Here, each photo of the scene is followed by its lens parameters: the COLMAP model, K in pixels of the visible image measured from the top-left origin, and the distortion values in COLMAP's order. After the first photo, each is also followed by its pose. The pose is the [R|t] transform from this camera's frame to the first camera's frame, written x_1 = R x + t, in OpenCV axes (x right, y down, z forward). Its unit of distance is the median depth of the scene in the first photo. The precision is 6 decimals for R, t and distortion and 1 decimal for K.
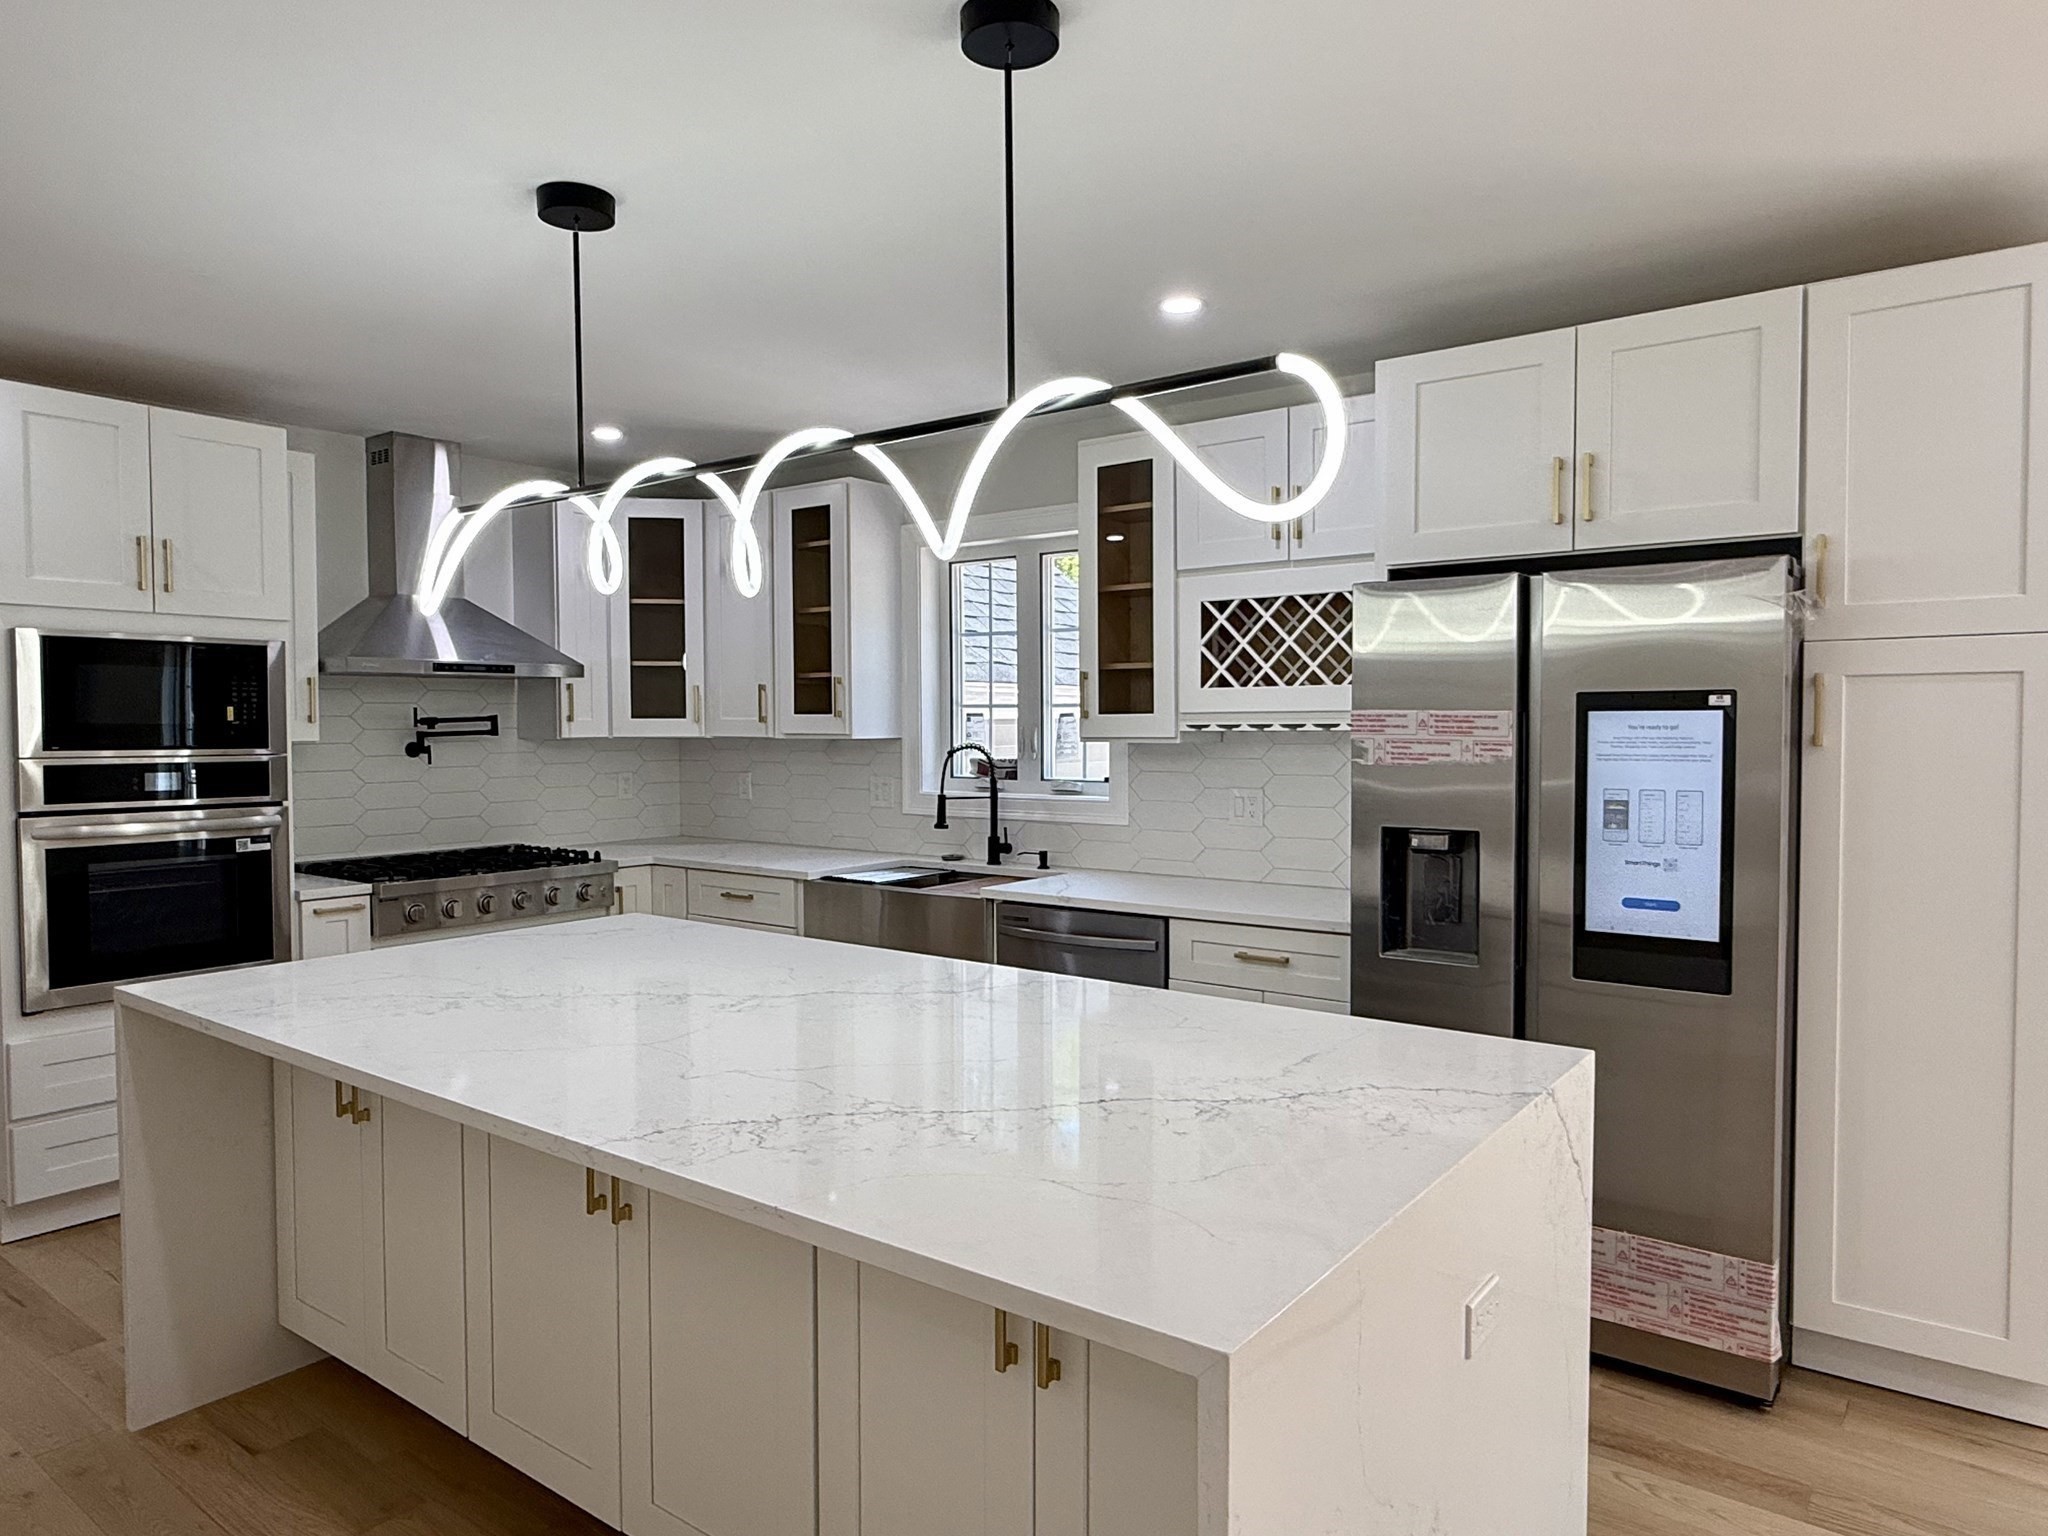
lens RADIAL K [[1296.7, 0, 1005.8], [0, 1296.7, 772.6], [0, 0, 1]] dist [-0.007906, 0.022828]
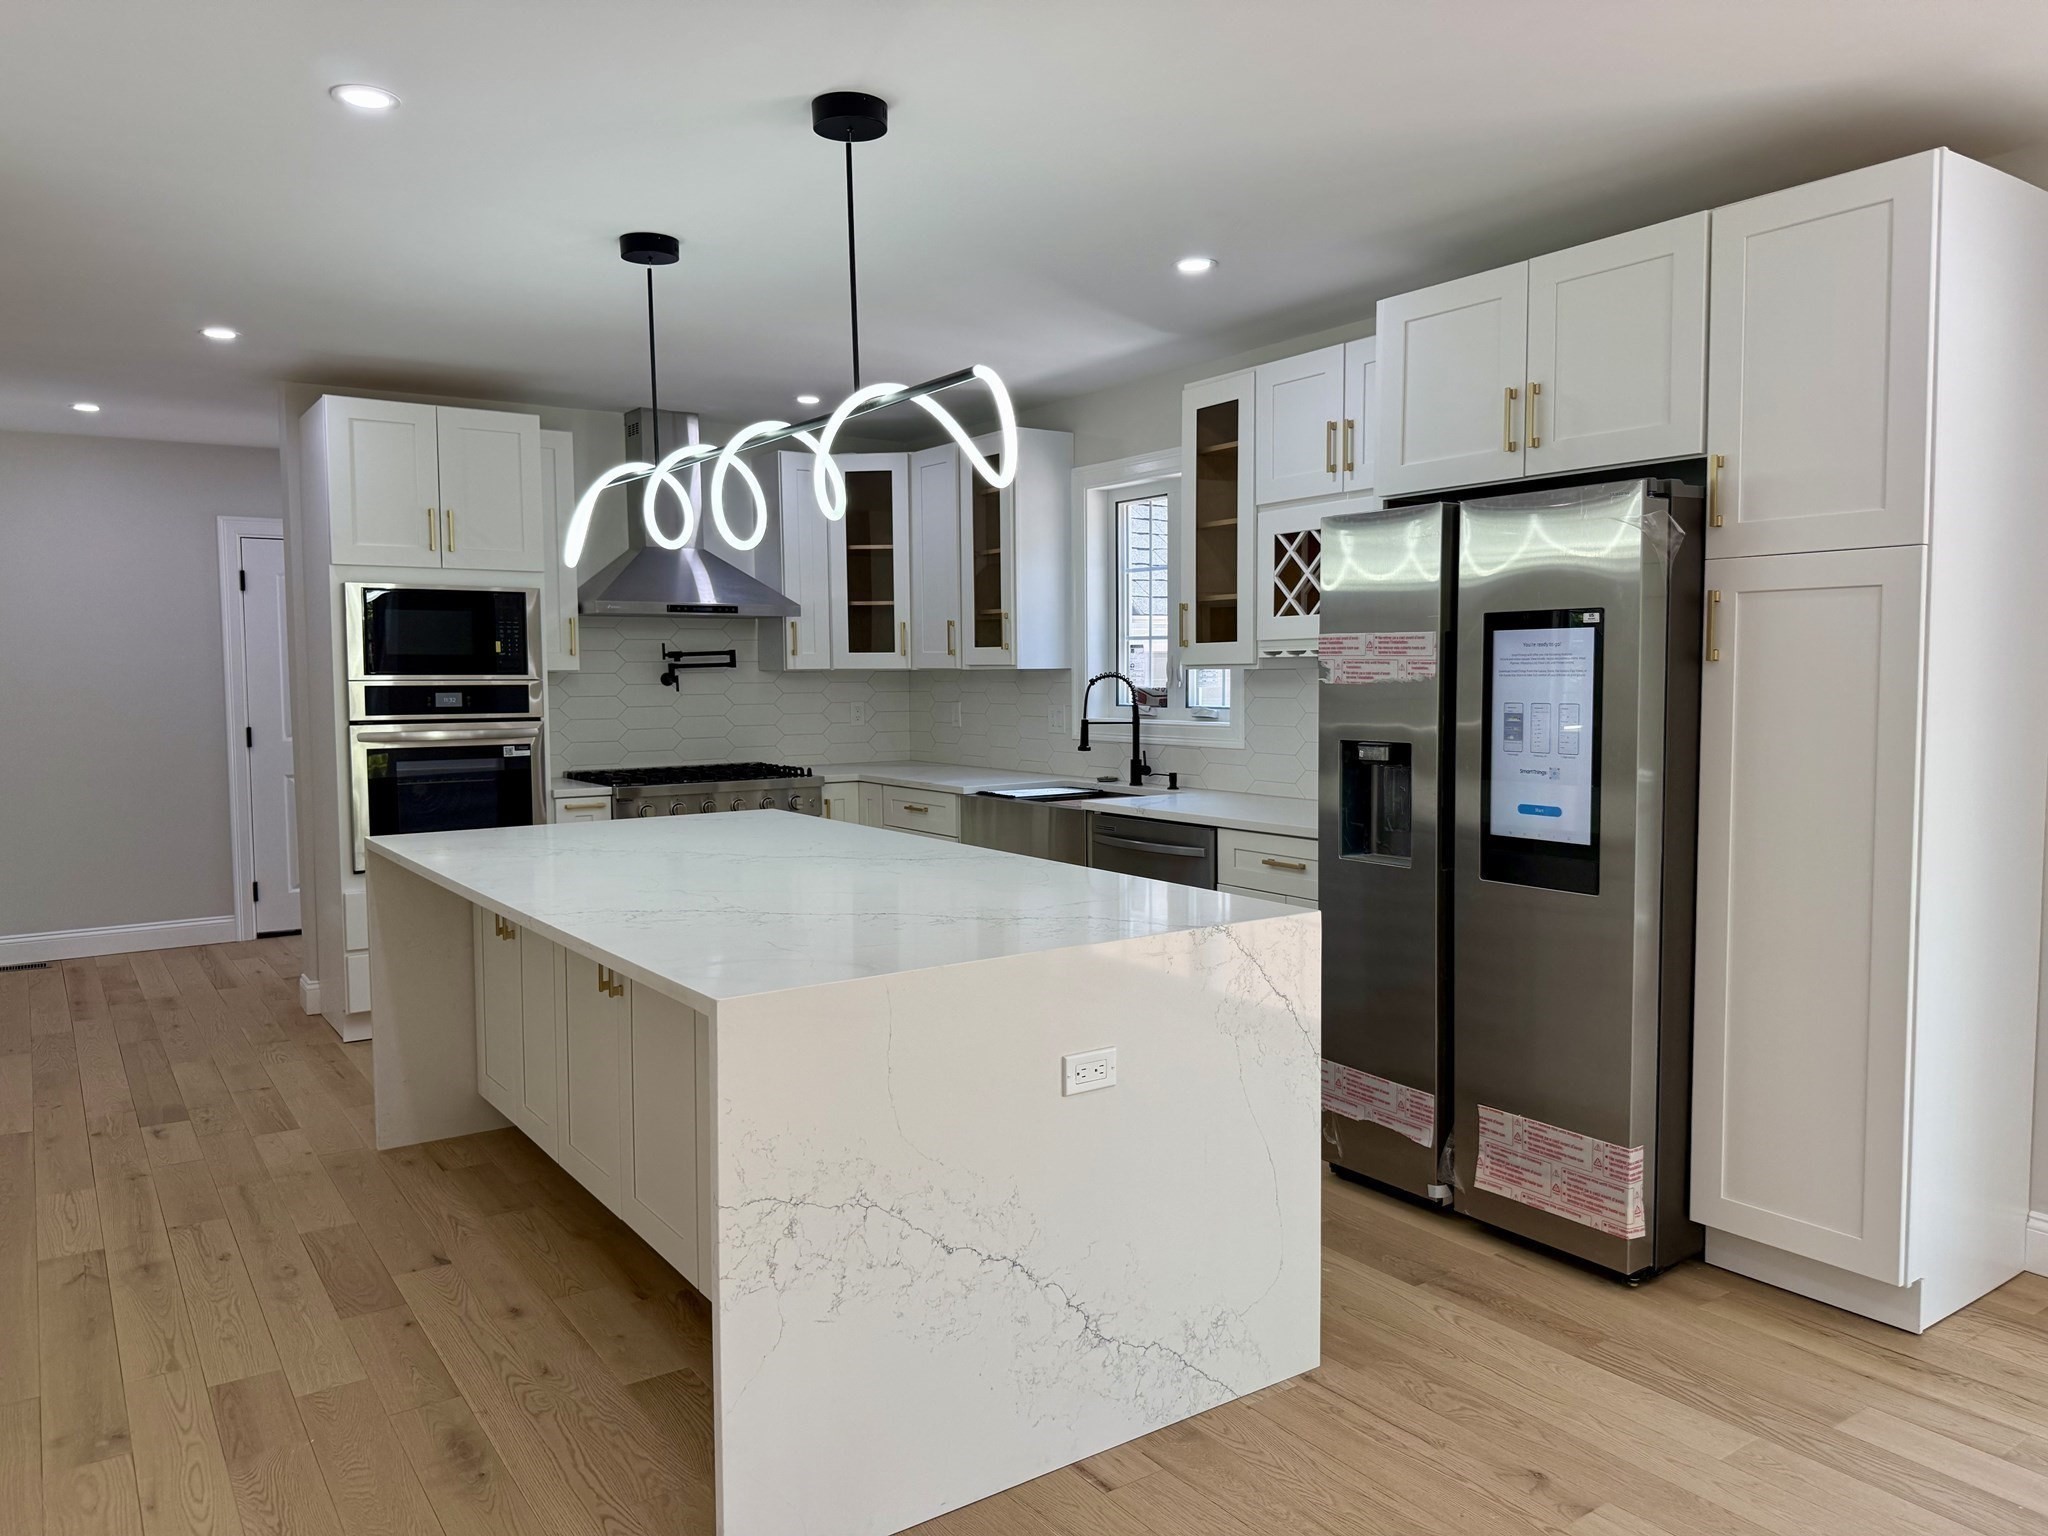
lens RADIAL K [[1424.0, 0, 1024.0], [0, 1424.0, 768.0], [0, 0, 1]] dist [0.105442, -0.139697]
pose [[0.951978, 0.017612, -0.305659, 0.323021], [-0.007546, 0.999390, 0.034084, 0.020777], [0.306073, -0.030140, 0.951531, -0.185561]]
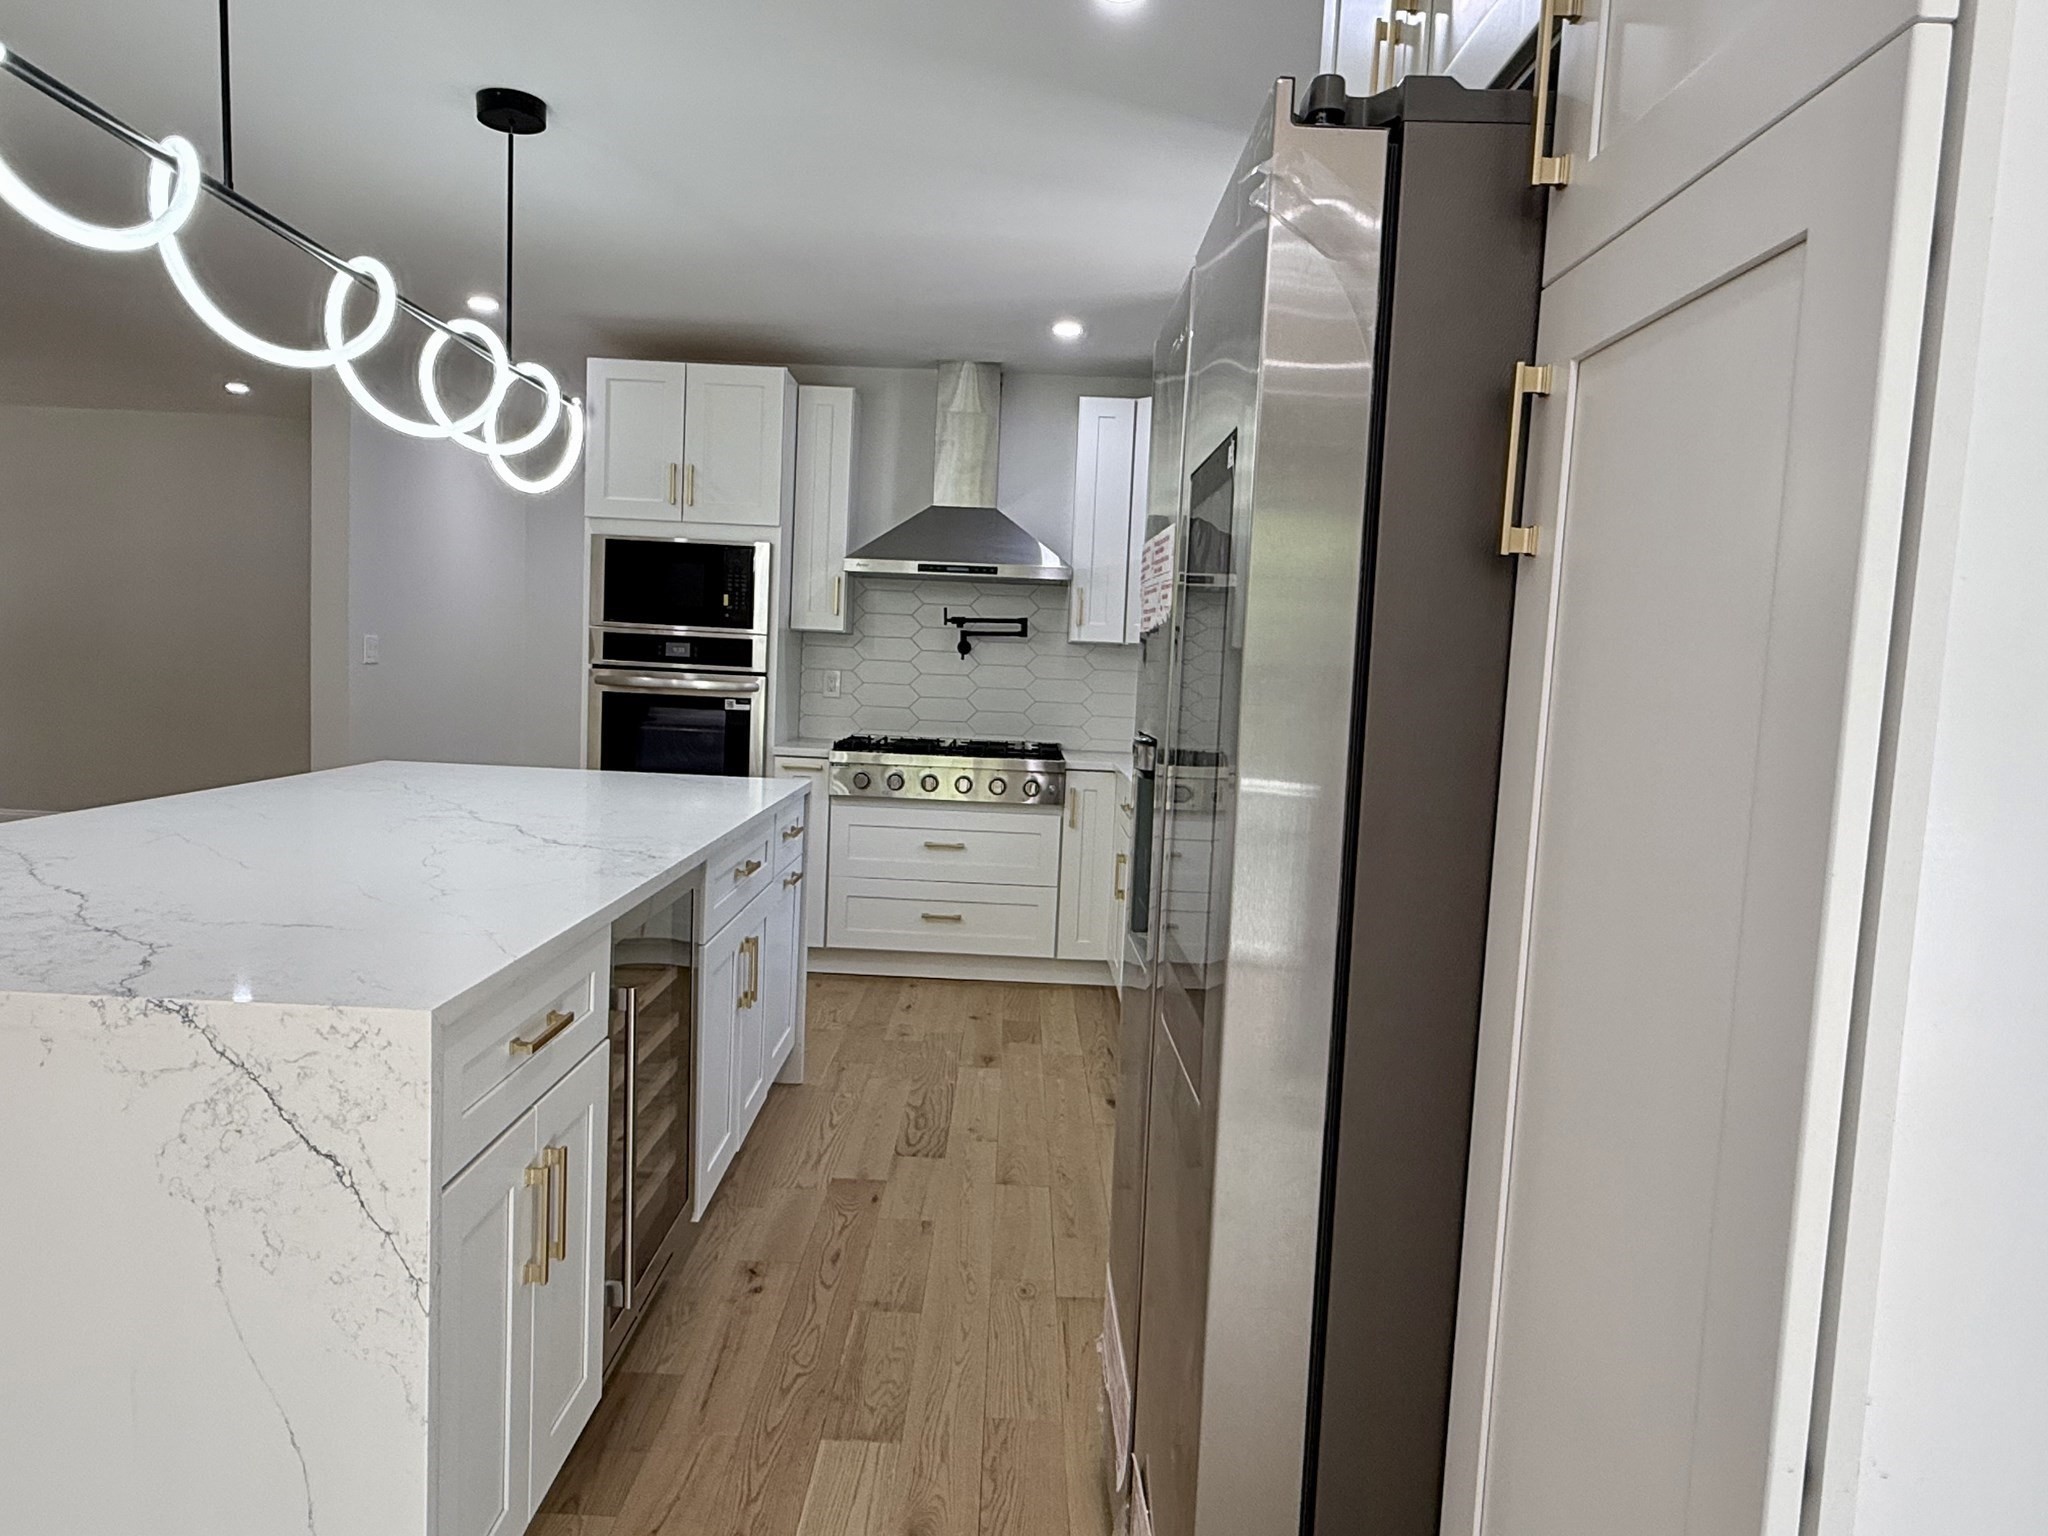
lens RADIAL K [[1291.6, 0, 1012.1], [0, 1291.6, 775.2], [0, 0, 1]] dist [0.001534, 0.004165]
pose [[0.602054, 0.098831, -0.792315, 0.594754], [-0.078497, 0.994829, 0.064445, 0.021920], [0.794587, 0.023395, 0.606699, 0.456937]]
